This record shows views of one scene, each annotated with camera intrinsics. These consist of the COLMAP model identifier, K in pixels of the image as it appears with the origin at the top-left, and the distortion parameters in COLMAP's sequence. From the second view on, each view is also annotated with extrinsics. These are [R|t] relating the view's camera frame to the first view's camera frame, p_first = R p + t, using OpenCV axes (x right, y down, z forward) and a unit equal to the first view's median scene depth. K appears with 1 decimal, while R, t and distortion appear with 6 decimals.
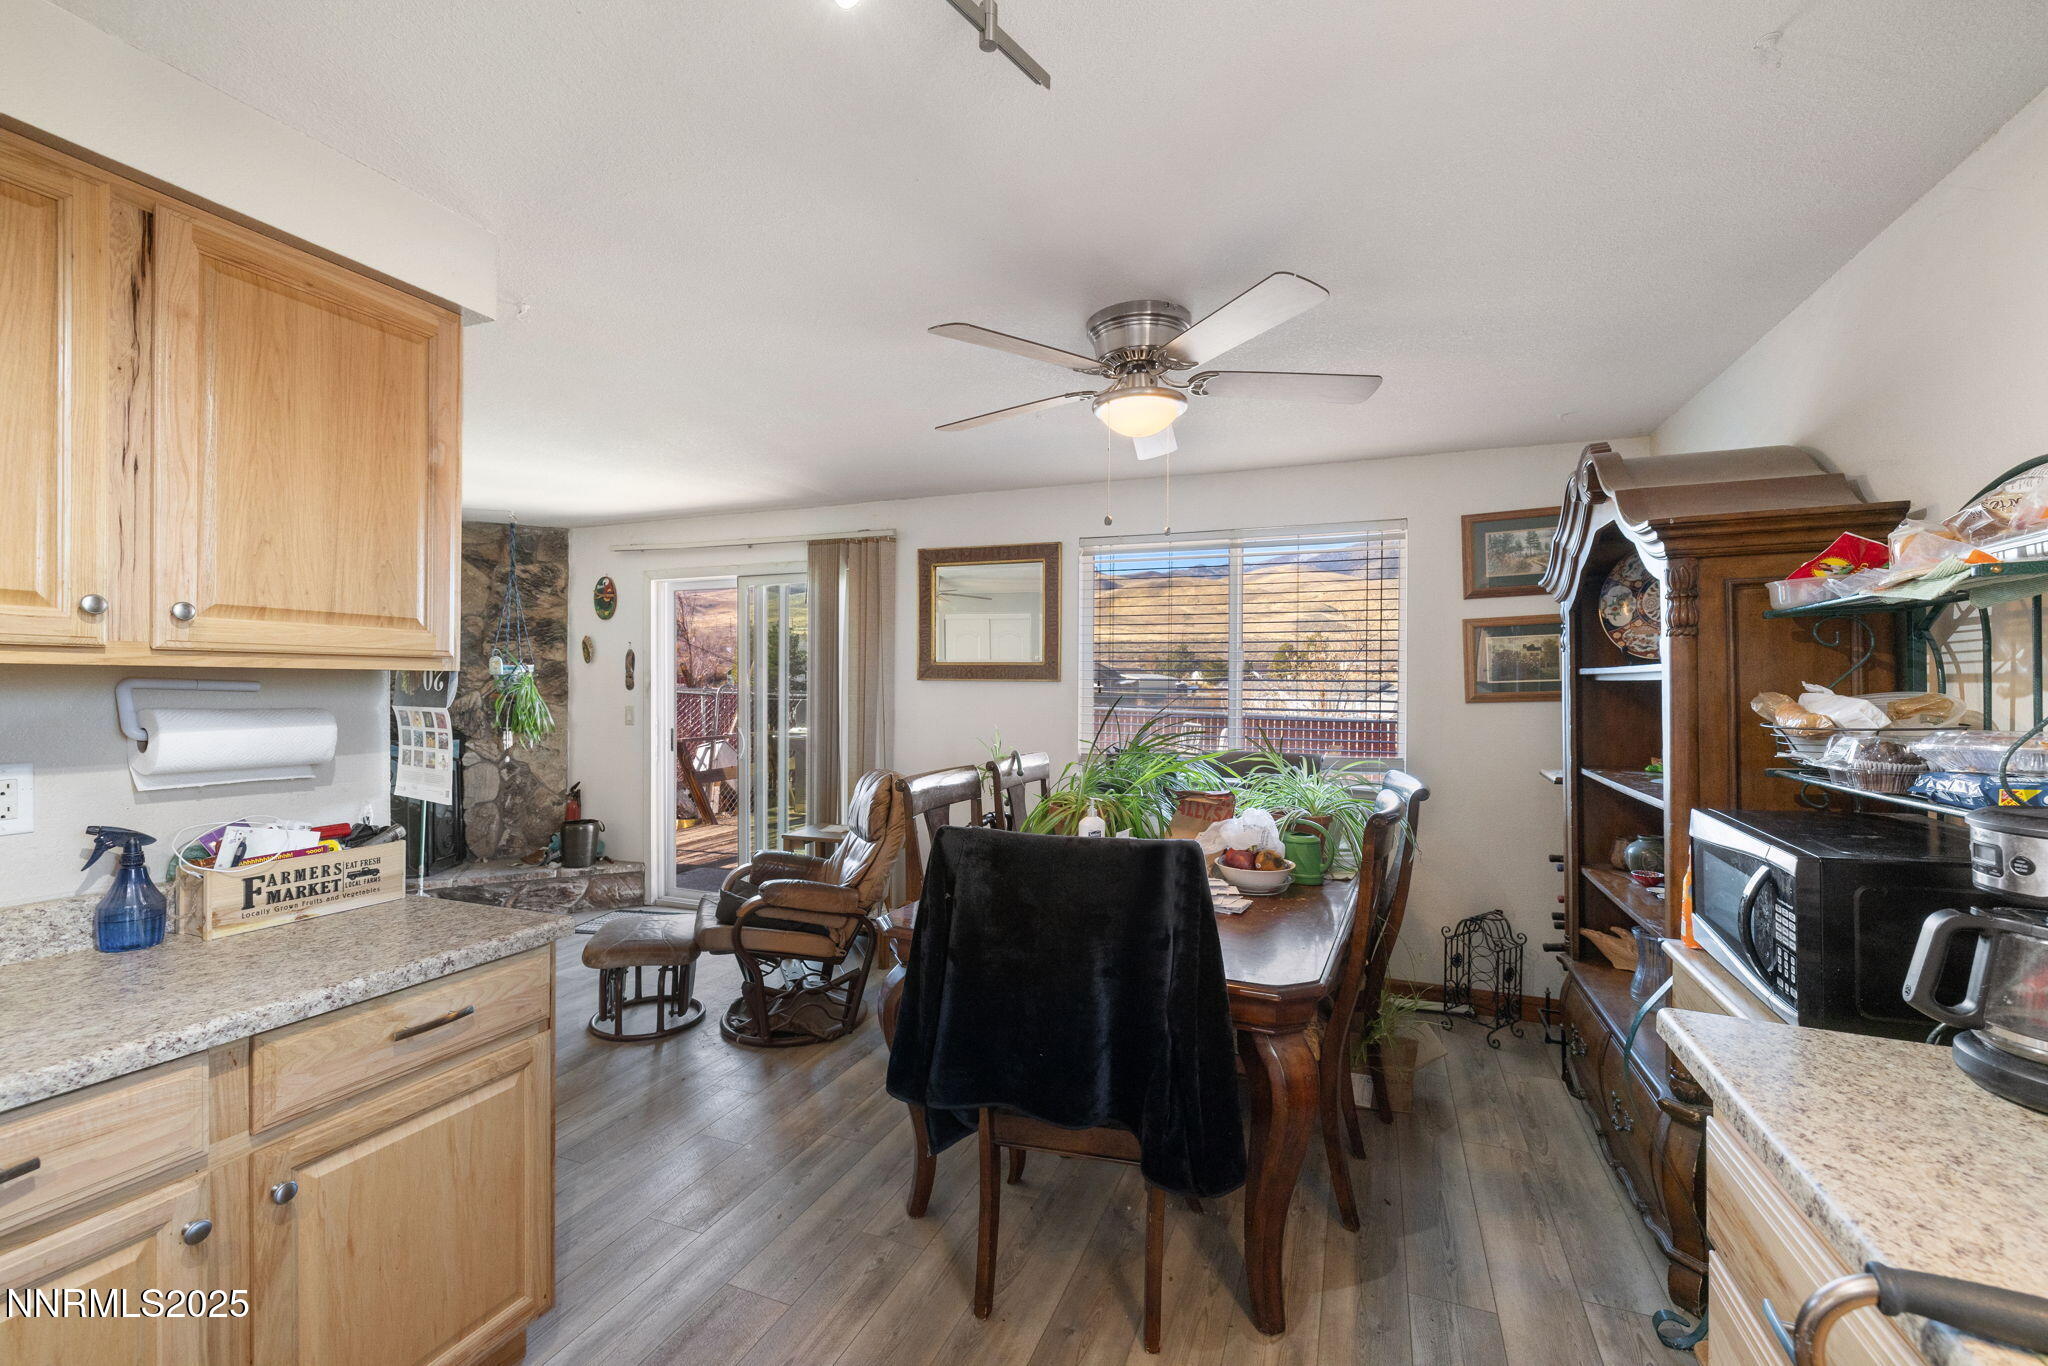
lens RADIAL K [[851.9, 0, 1043.1], [0, 851.9, 691.3], [0, 0, 1]] dist [0.009585, -0.000230]
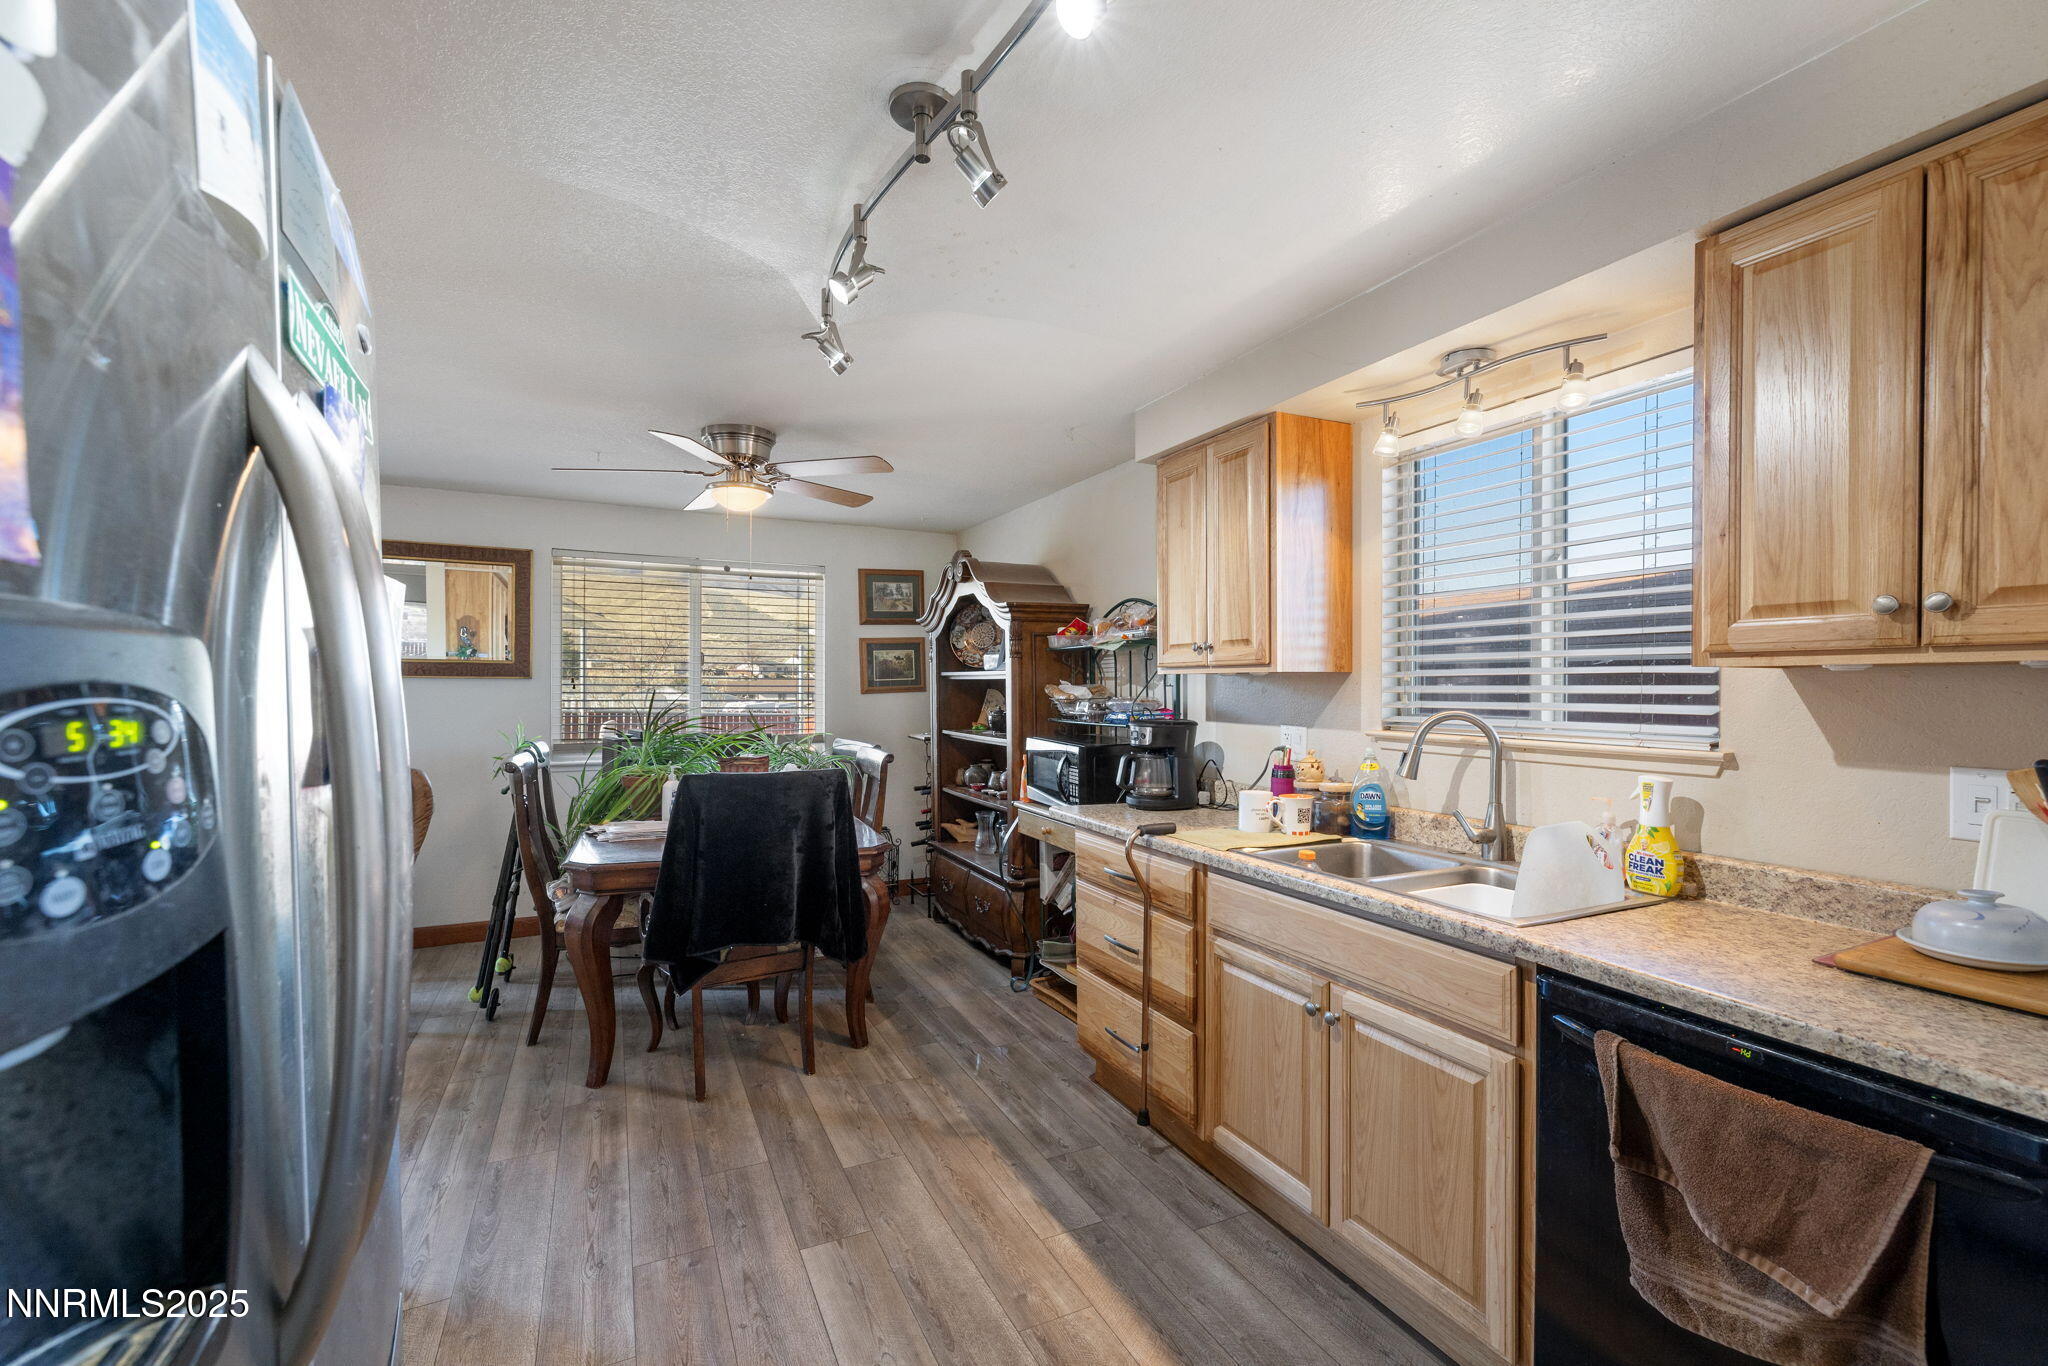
lens RADIAL K [[855.4, 0, 1027.4], [0, 855.4, 688.4], [0, 0, 1]] dist [0.000617, 0.000074]
pose [[0.678207, -0.005100, 0.734854, -0.735774], [0.005926, 0.999981, 0.001471, 0.006906], [-0.734847, 0.003357, 0.678224, -0.418724]]
